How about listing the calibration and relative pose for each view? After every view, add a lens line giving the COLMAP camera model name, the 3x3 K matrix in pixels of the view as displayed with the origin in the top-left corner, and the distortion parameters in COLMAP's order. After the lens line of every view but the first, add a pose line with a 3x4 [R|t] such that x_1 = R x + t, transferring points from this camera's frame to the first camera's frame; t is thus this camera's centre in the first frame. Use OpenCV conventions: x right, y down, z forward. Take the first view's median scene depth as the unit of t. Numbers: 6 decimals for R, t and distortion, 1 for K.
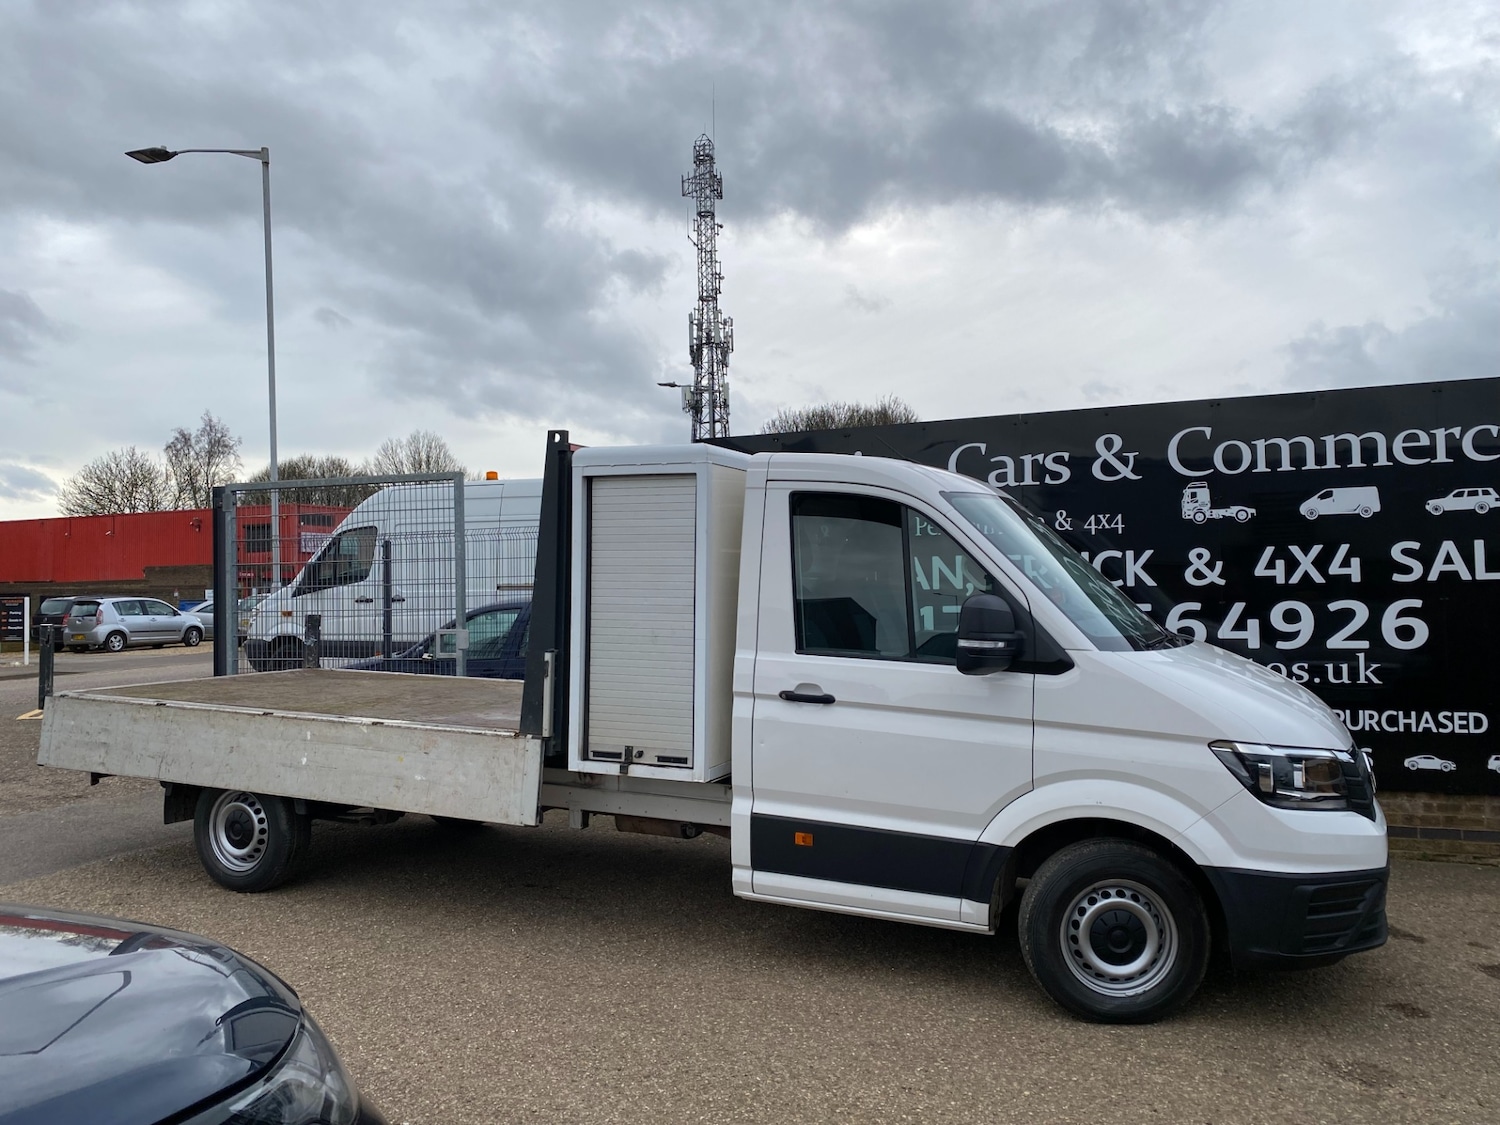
lens RADIAL K [[1141.0, 0, 760.2], [0, 1141.0, 560.5], [0, 0, 1]] dist [0.036090, -0.038655]
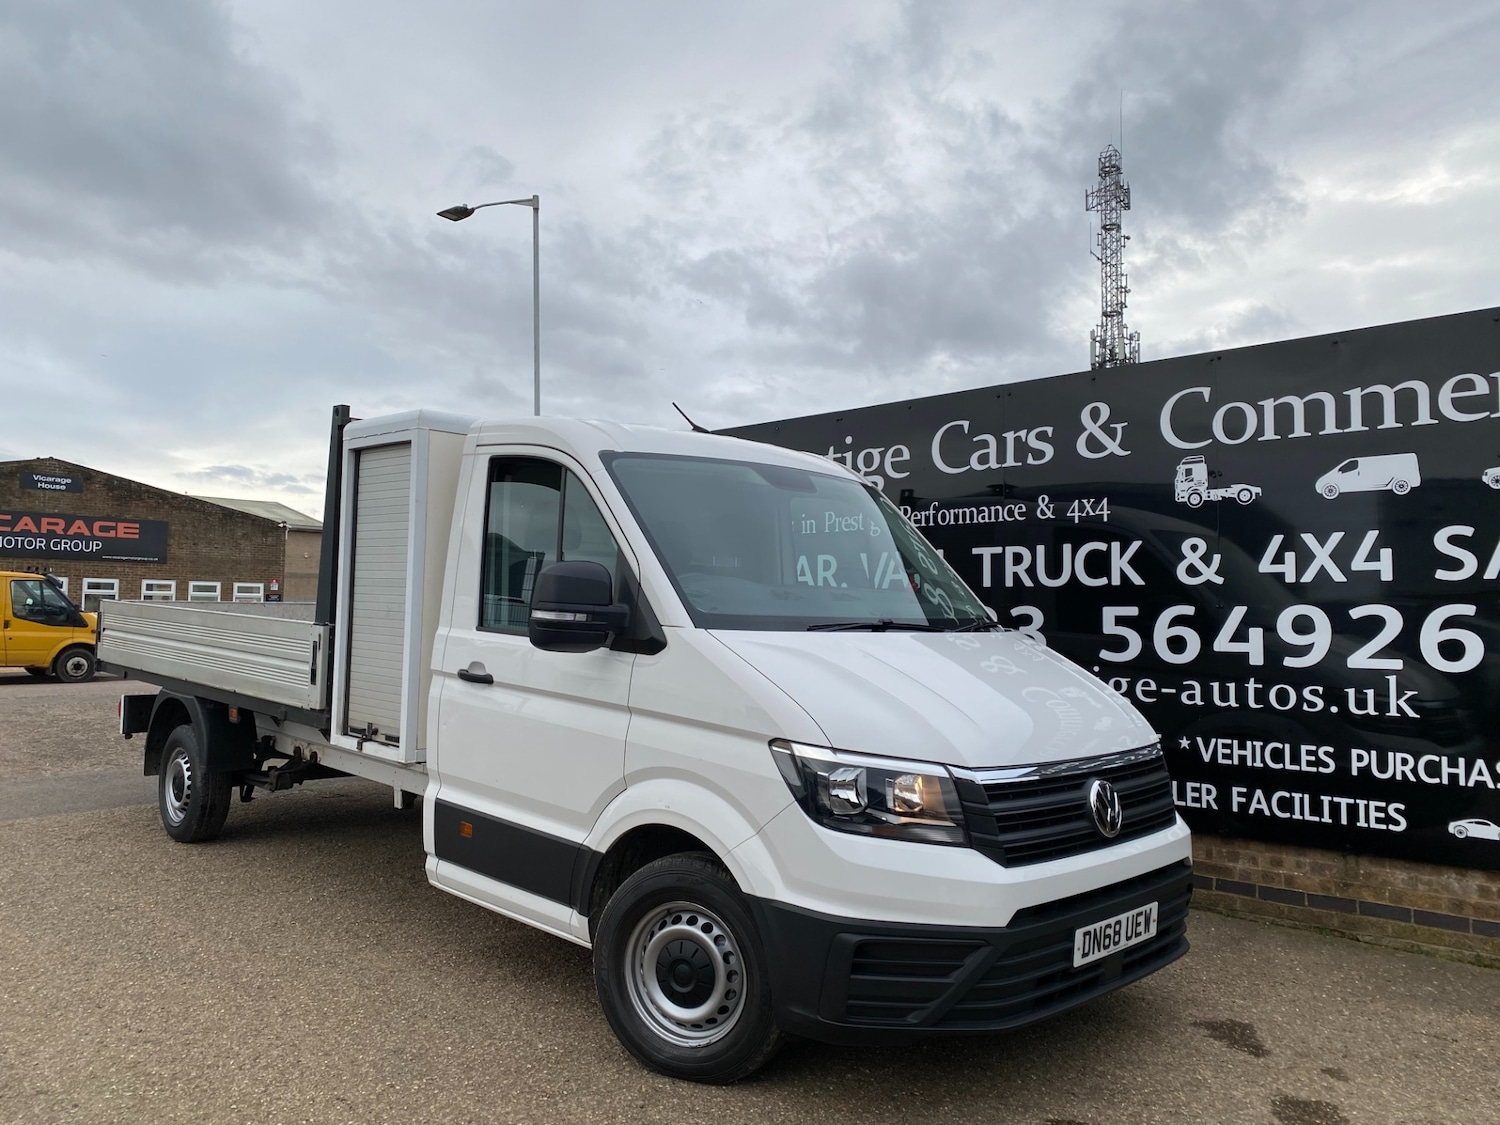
lens RADIAL K [[1141.0, 0, 752.3], [0, 1141.0, 558.5], [0, 0, 1]] dist [0.036090, -0.038655]
pose [[0.930241, 0.007679, -0.366869, 0.405846], [-0.017712, 0.999555, -0.023987, 0.029489], [0.366521, 0.028812, 0.929963, 0.147433]]
